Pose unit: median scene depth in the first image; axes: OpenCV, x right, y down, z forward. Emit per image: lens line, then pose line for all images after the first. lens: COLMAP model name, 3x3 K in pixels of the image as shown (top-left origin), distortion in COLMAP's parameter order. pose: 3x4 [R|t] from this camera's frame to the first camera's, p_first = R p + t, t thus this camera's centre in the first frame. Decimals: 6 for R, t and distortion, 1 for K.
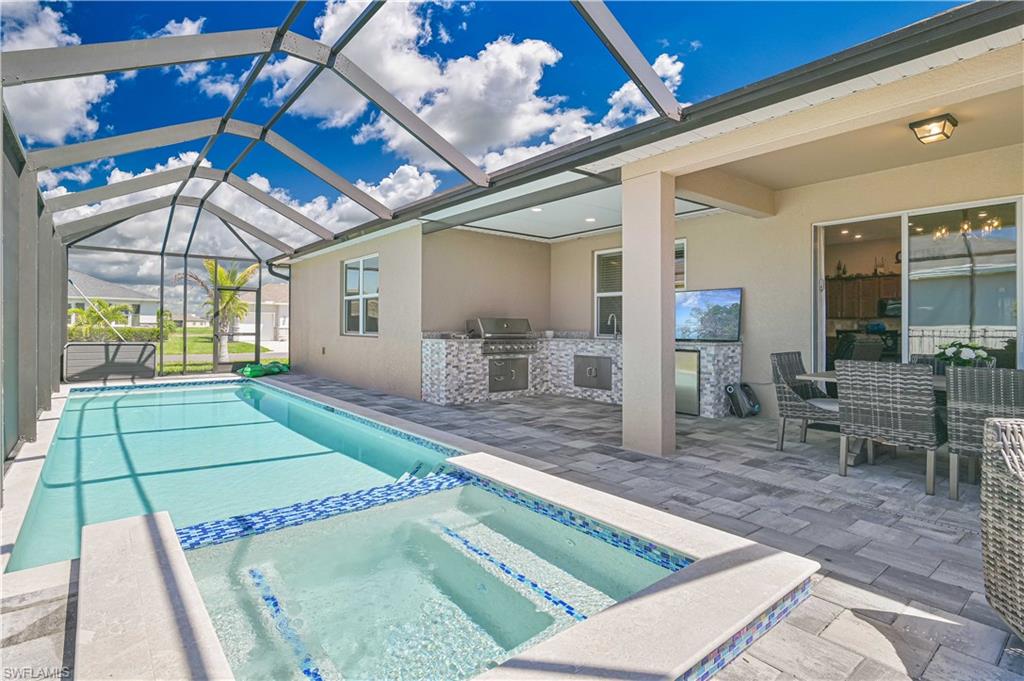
lens RADIAL K [[510.5, 0, 510.5], [0, 510.5, 323.0], [0, 0, 1]] dist [0.001261, 0.000392]
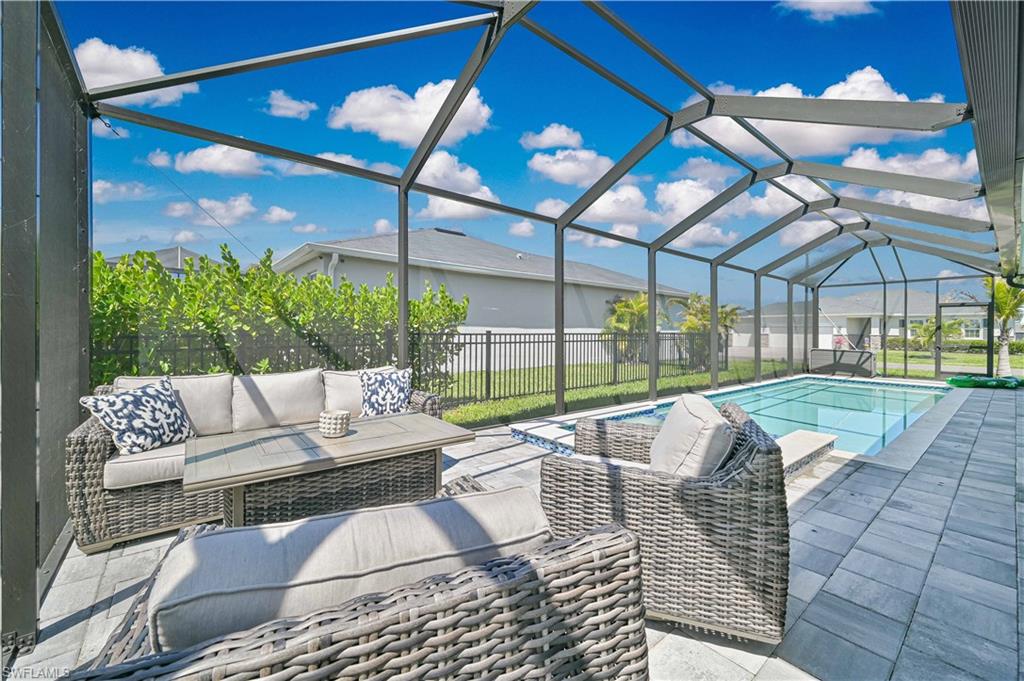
lens RADIAL K [[411.3, 0, 510.7], [0, 411.3, 337.8], [0, 0, 1]] dist [0.010125, -0.000163]
pose [[-0.007636, 0.006356, -0.999951, 0.553860], [-0.001694, 0.999978, 0.006369, -0.001112], [0.999969, 0.001743, -0.007625, 0.097373]]
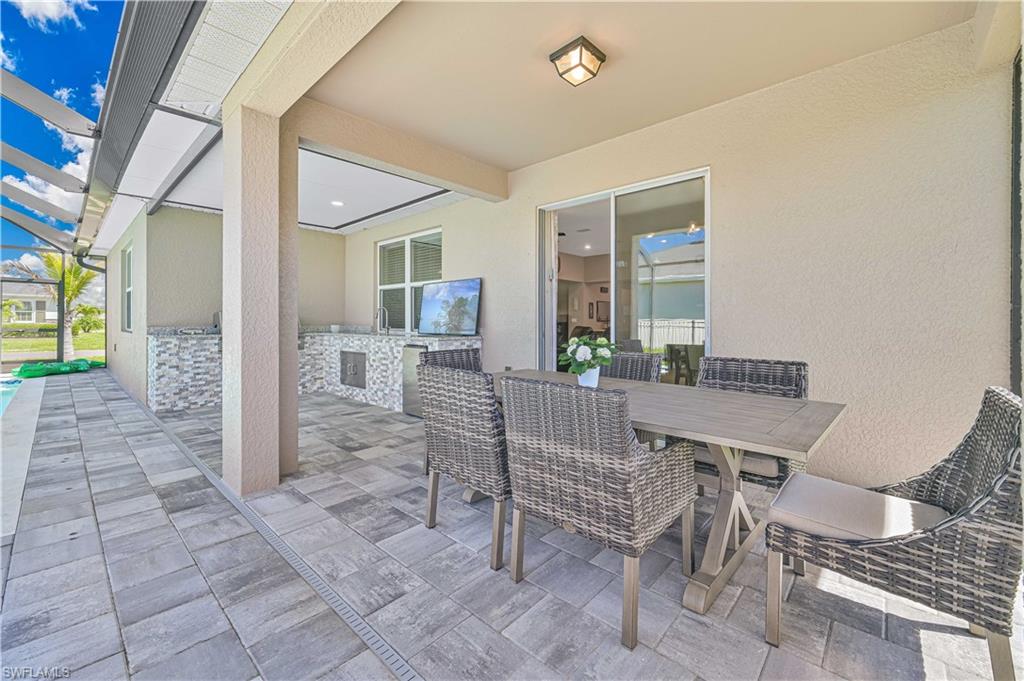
lens RADIAL K [[411.3, 0, 517.3], [0, 411.3, 319.9], [0, 0, 1]] dist [0.010125, -0.000163]
pose [[0.990624, -0.001598, 0.136608, 0.372781], [0.001334, 0.999997, 0.002025, 0.005306], [-0.136610, -0.001824, 0.990623, 0.223400]]
